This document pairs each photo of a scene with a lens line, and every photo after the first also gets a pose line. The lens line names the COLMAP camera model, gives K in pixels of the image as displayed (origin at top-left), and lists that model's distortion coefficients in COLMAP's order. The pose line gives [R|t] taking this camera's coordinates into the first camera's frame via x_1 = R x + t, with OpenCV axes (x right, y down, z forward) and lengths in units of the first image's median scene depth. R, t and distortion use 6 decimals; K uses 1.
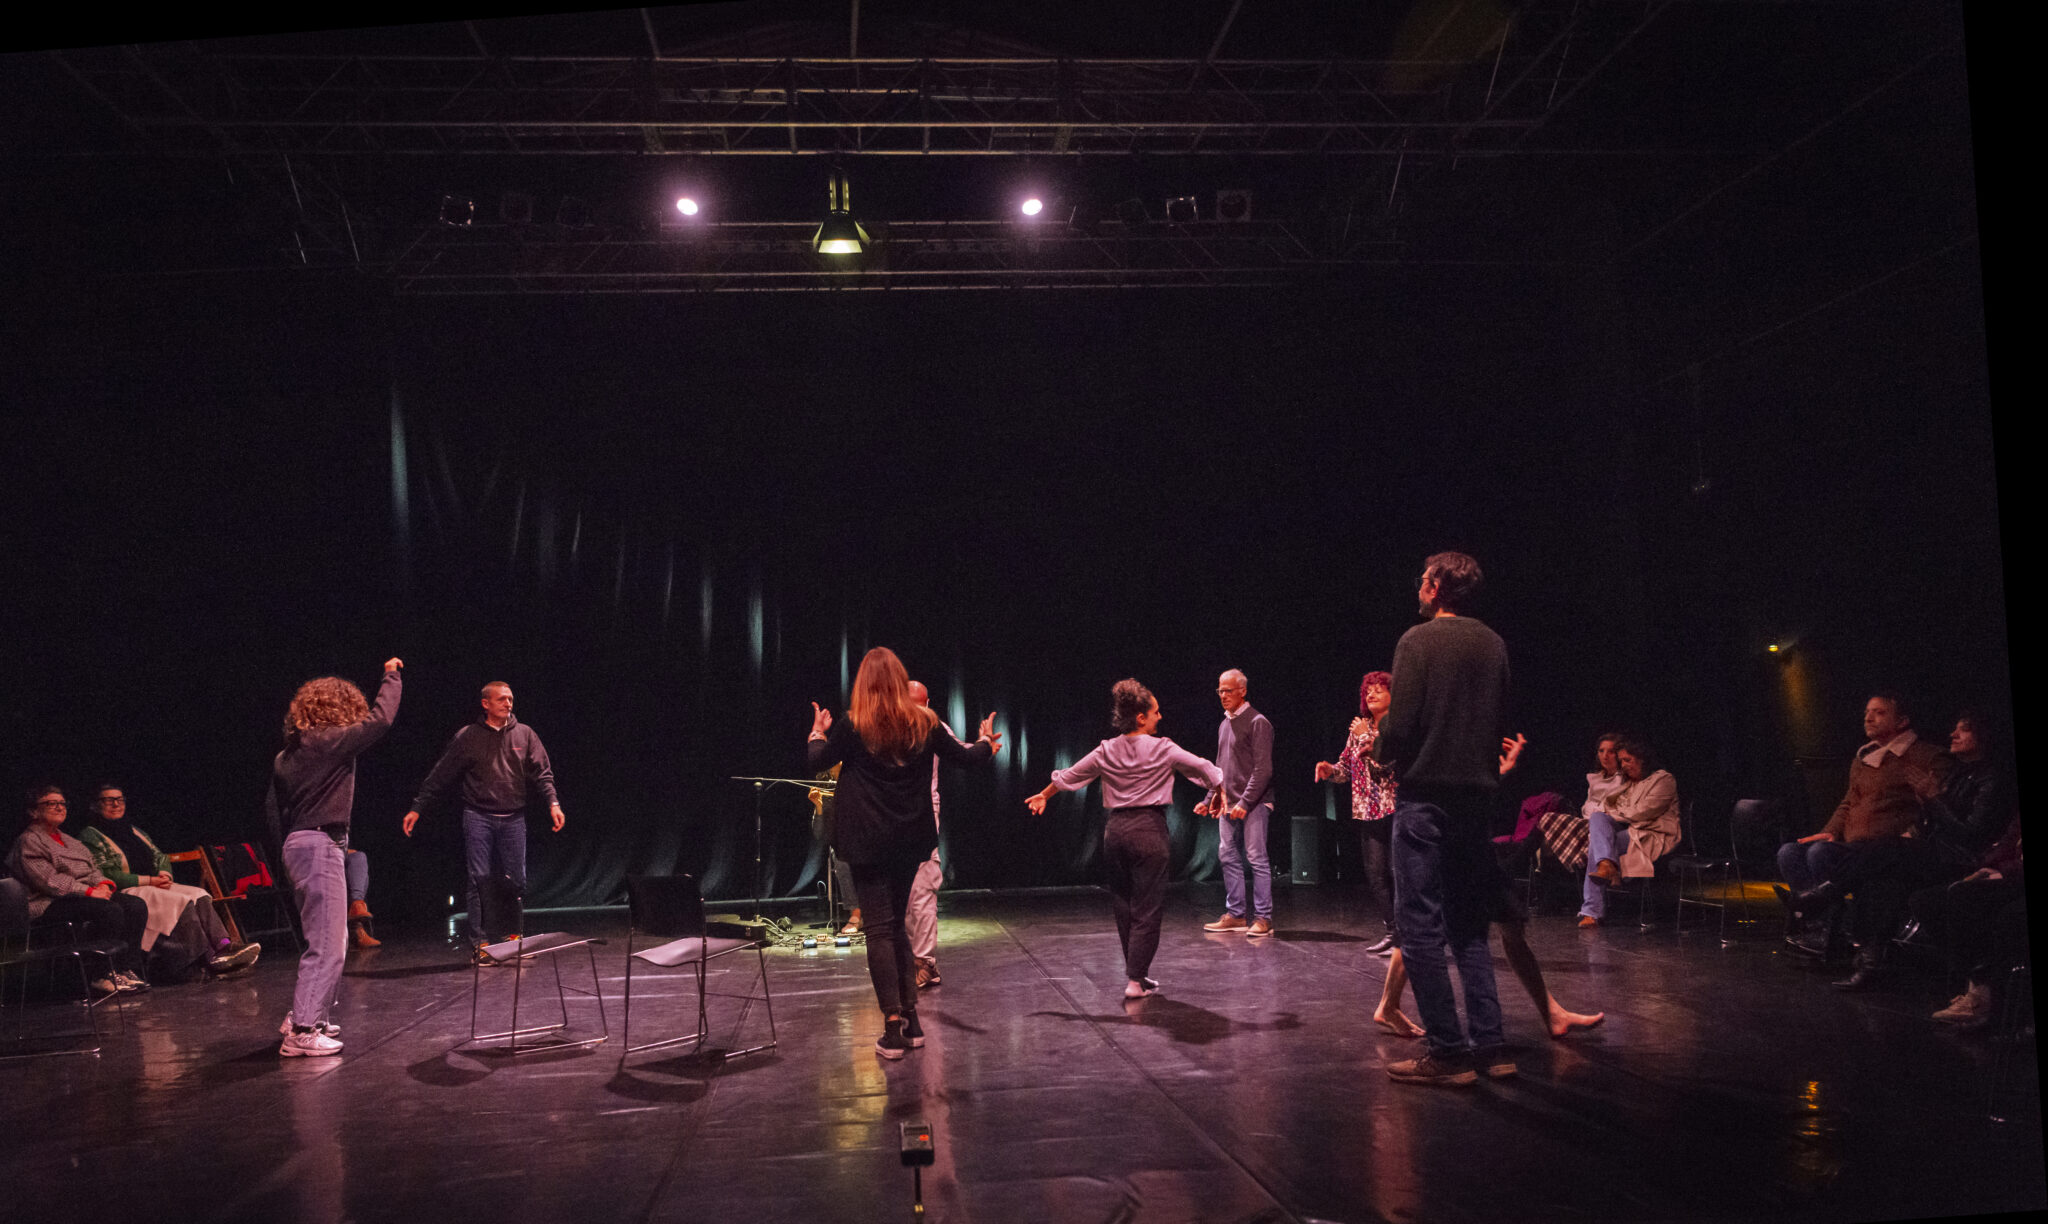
lens RADIAL K [[1438.1, 0, 999.9], [0, 1438.1, 612.4], [0, 0, 1]] dist [-0.027482, -0.003889]
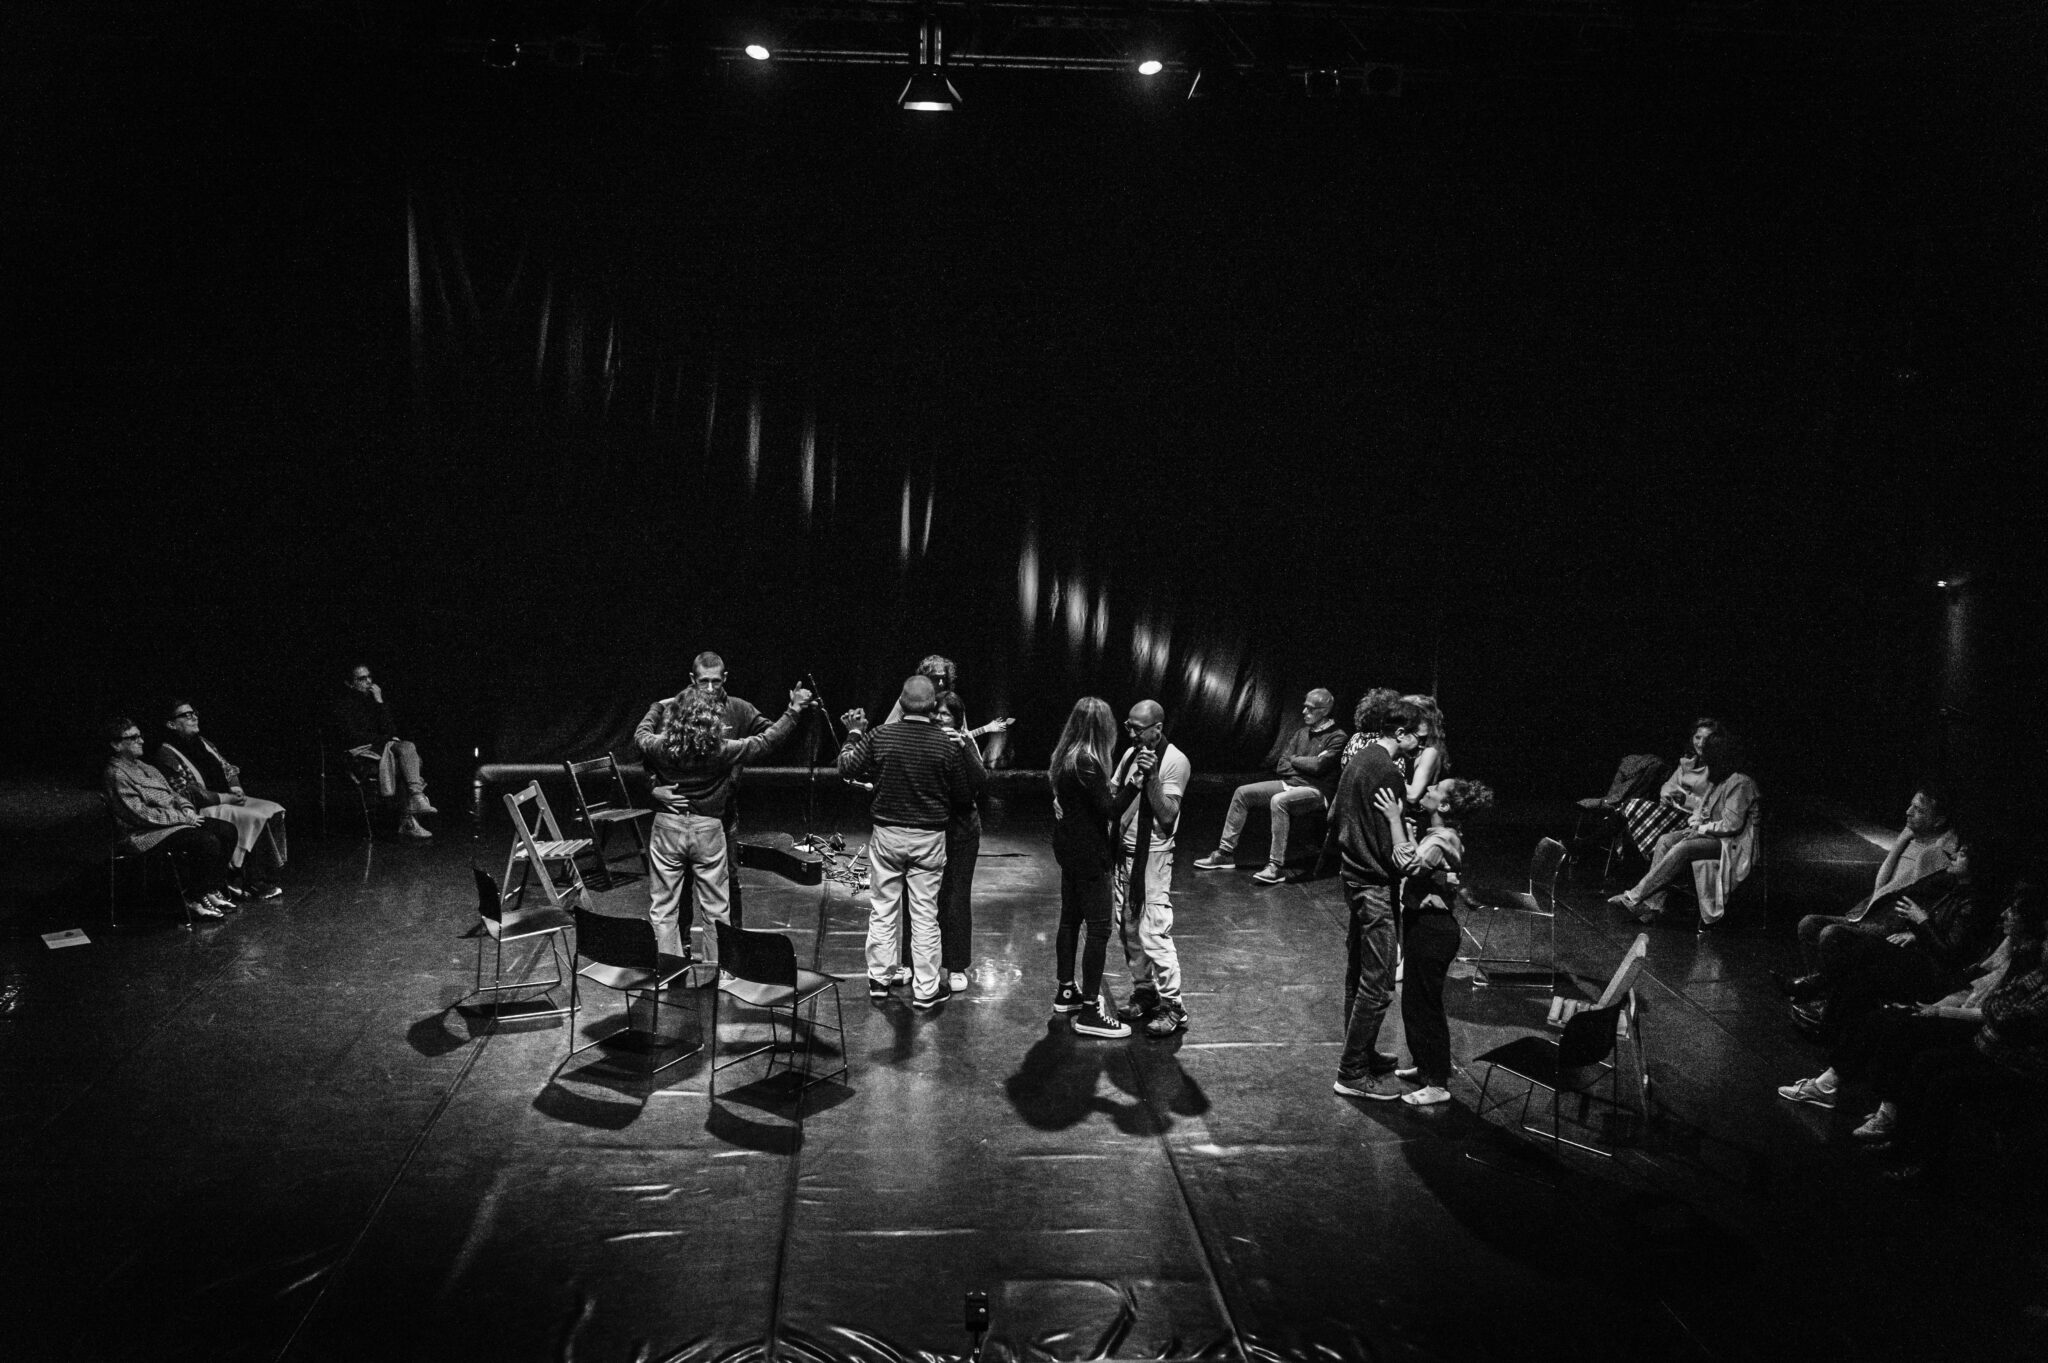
lens RADIAL K [[1885.9, 0, 1024.0], [0, 1885.9, 681.5], [0, 0, 1]] dist [-0.086607, 0.001385]
pose [[0.997388, 0.069134, -0.020903, -0.004938], [-0.061876, 0.967188, 0.246411, -0.209130], [0.037253, -0.244474, 0.968940, -0.201749]]
